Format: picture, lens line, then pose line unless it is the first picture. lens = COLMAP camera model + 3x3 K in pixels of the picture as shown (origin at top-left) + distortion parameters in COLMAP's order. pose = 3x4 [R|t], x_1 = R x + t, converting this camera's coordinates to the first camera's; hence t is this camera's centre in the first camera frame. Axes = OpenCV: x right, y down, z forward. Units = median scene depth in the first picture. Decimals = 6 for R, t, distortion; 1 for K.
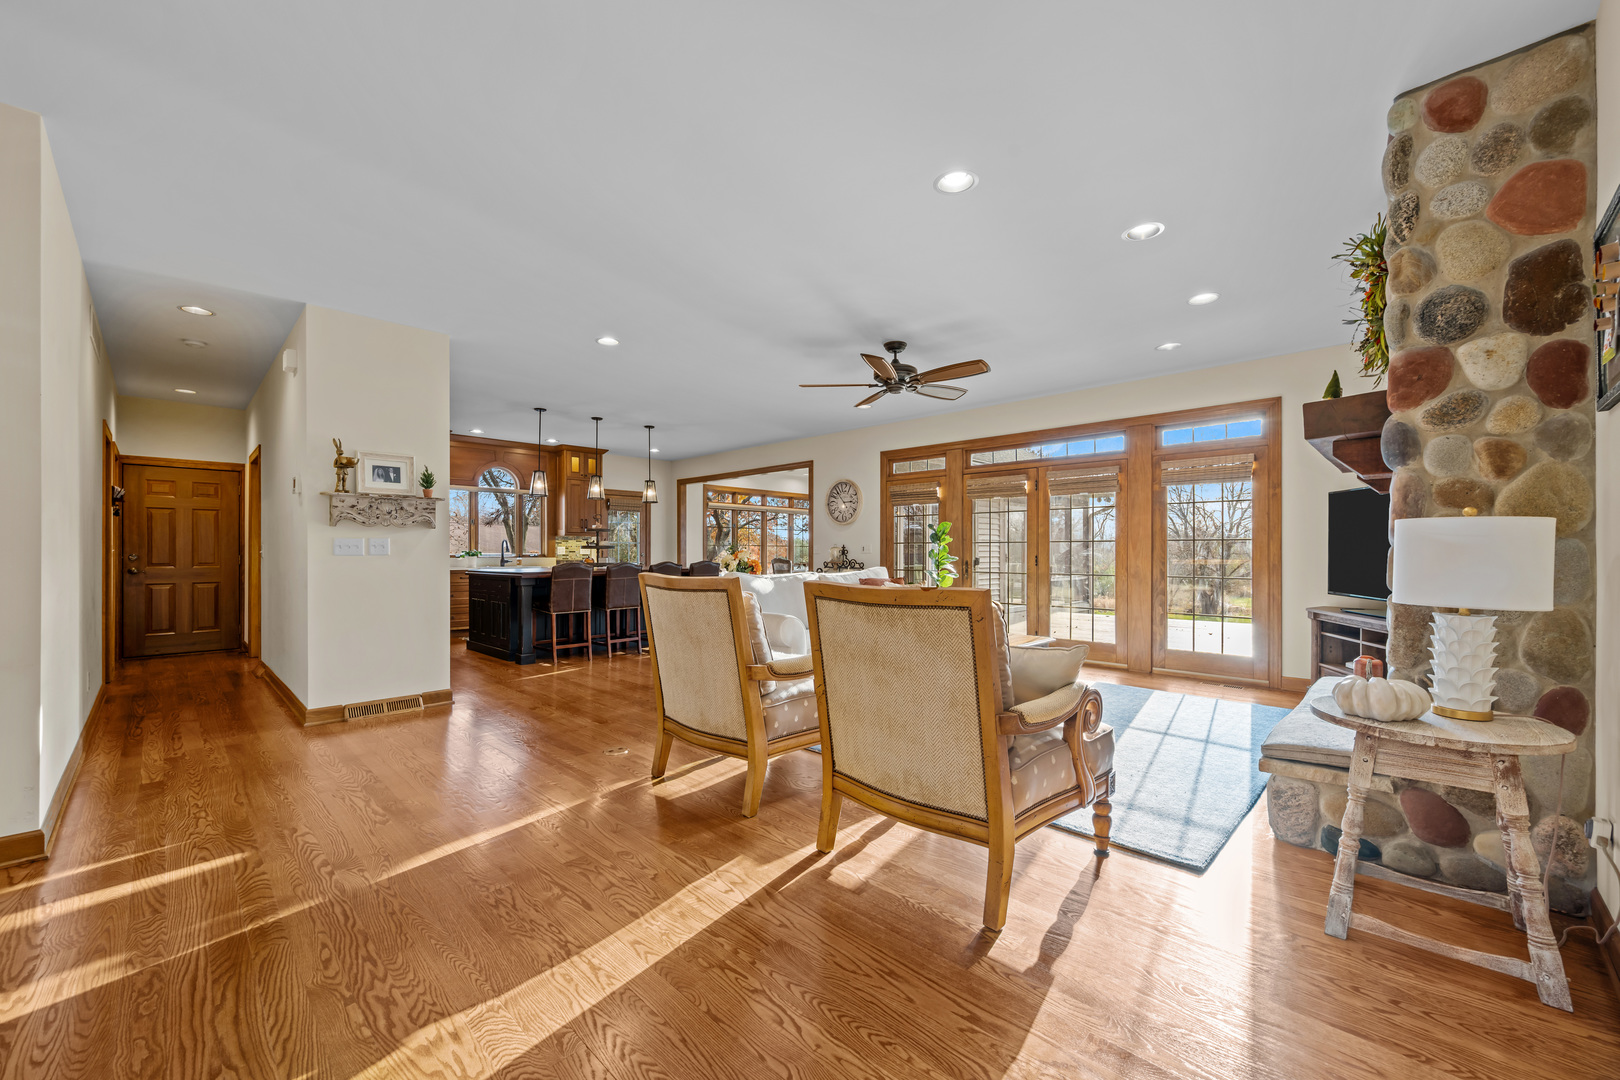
lens RADIAL K [[641.3, 0, 812.4], [0, 641.3, 544.1], [0, 0, 1]] dist [0.000087, 0.000659]
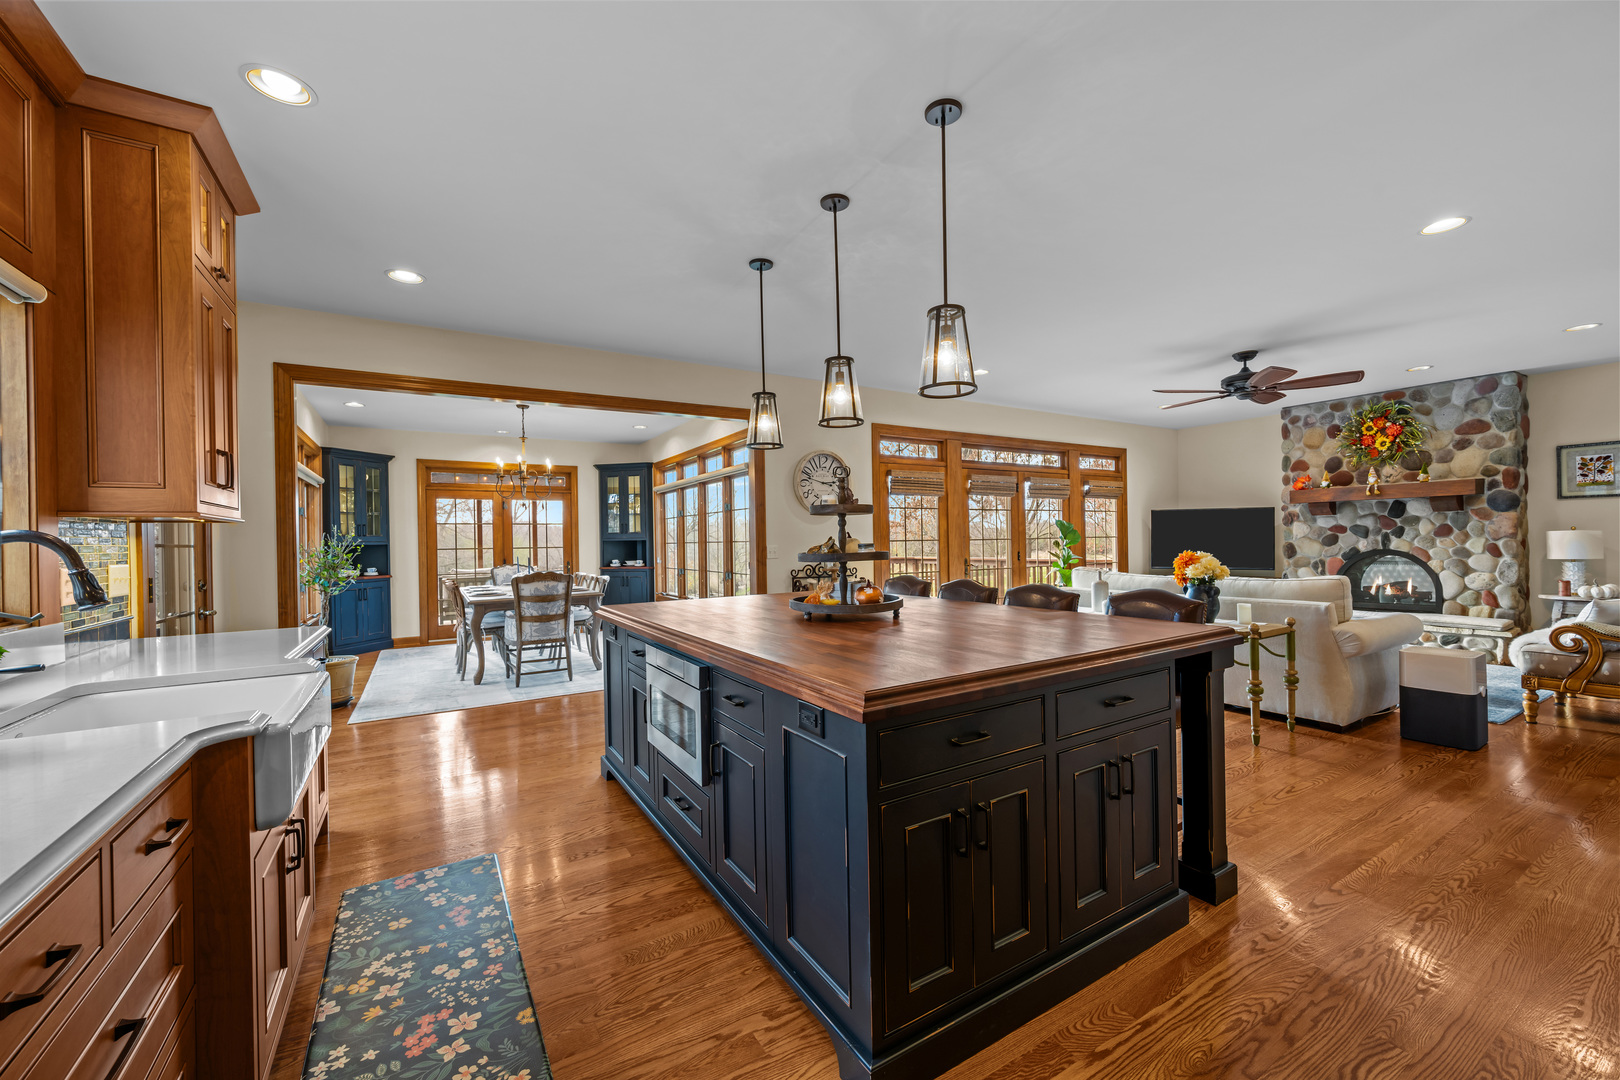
lens RADIAL K [[641.3, 0, 812.4], [0, 641.3, 544.1], [0, 0, 1]] dist [0.000087, 0.000659]
pose [[0.244209, -0.004780, 0.969711, -0.893148], [0.008655, 0.999959, 0.002750, -0.000498], [-0.969684, 0.007721, 0.244240, 1.183734]]
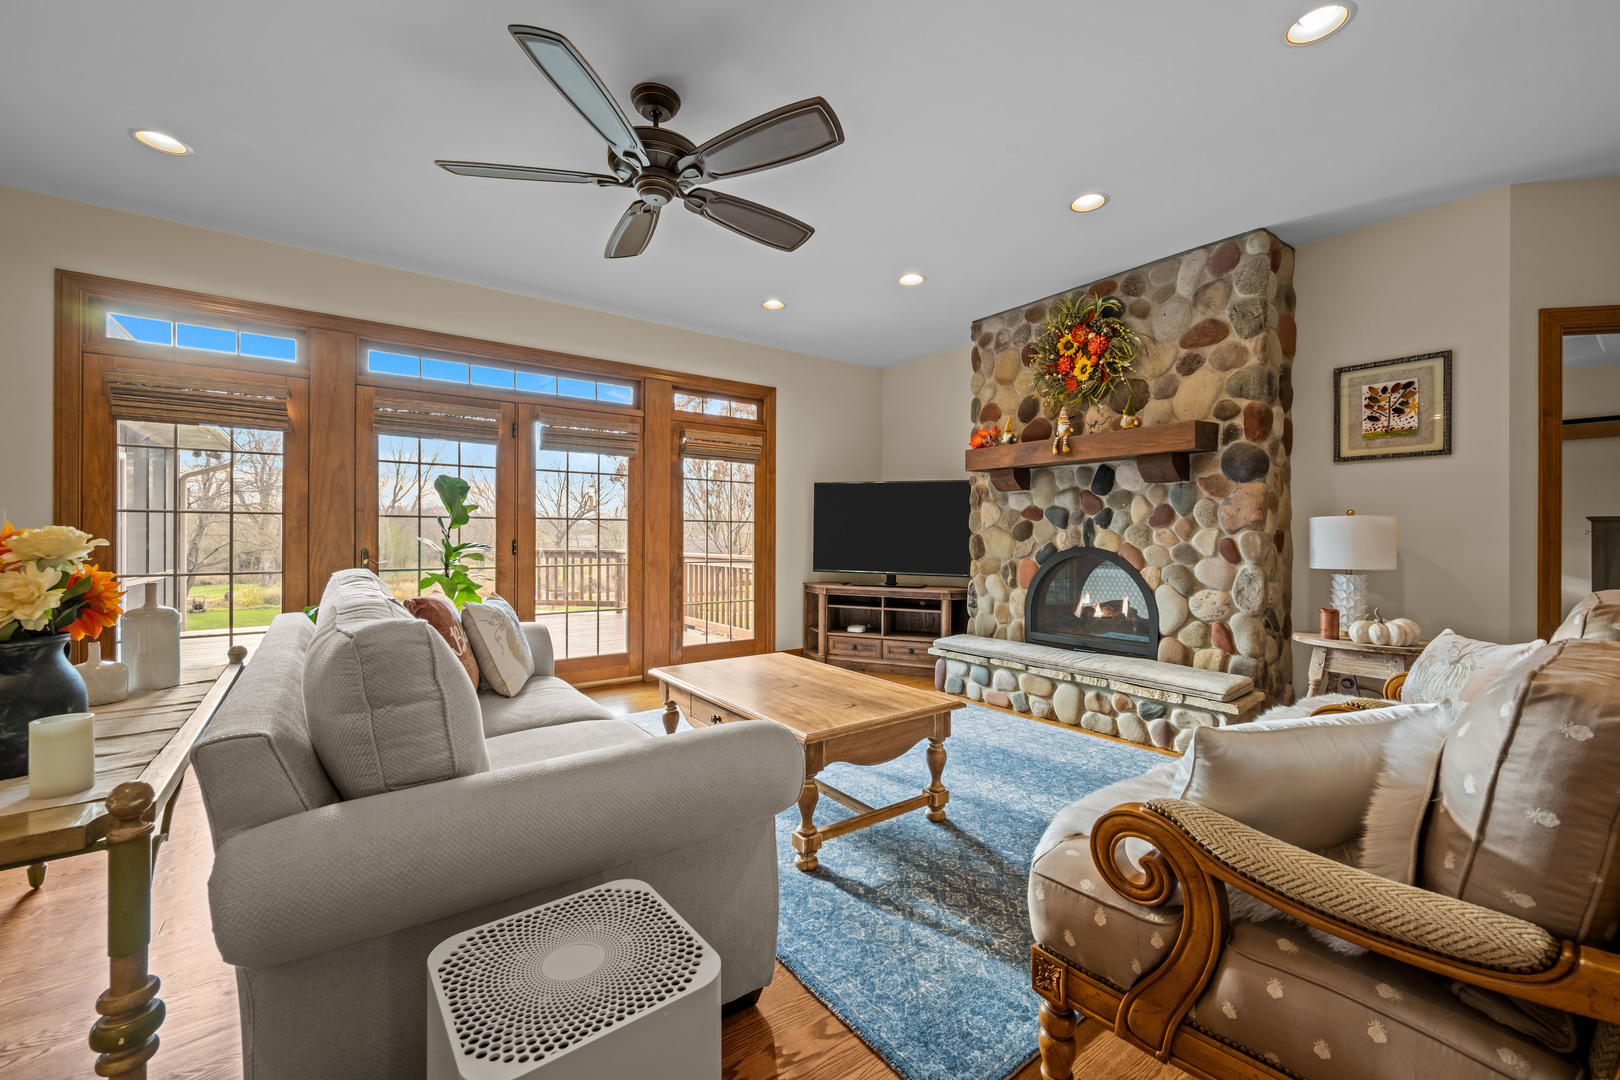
lens RADIAL K [[649.7, 0, 807.4], [0, 649.7, 537.3], [0, 0, 1]] dist [-0.000482, -0.000187]
pose [[0.159860, 0.002340, 0.987137, -0.274291], [-0.011751, 0.999931, -0.000467, 0.013940], [-0.987070, -0.011525, 0.159876, 0.664597]]
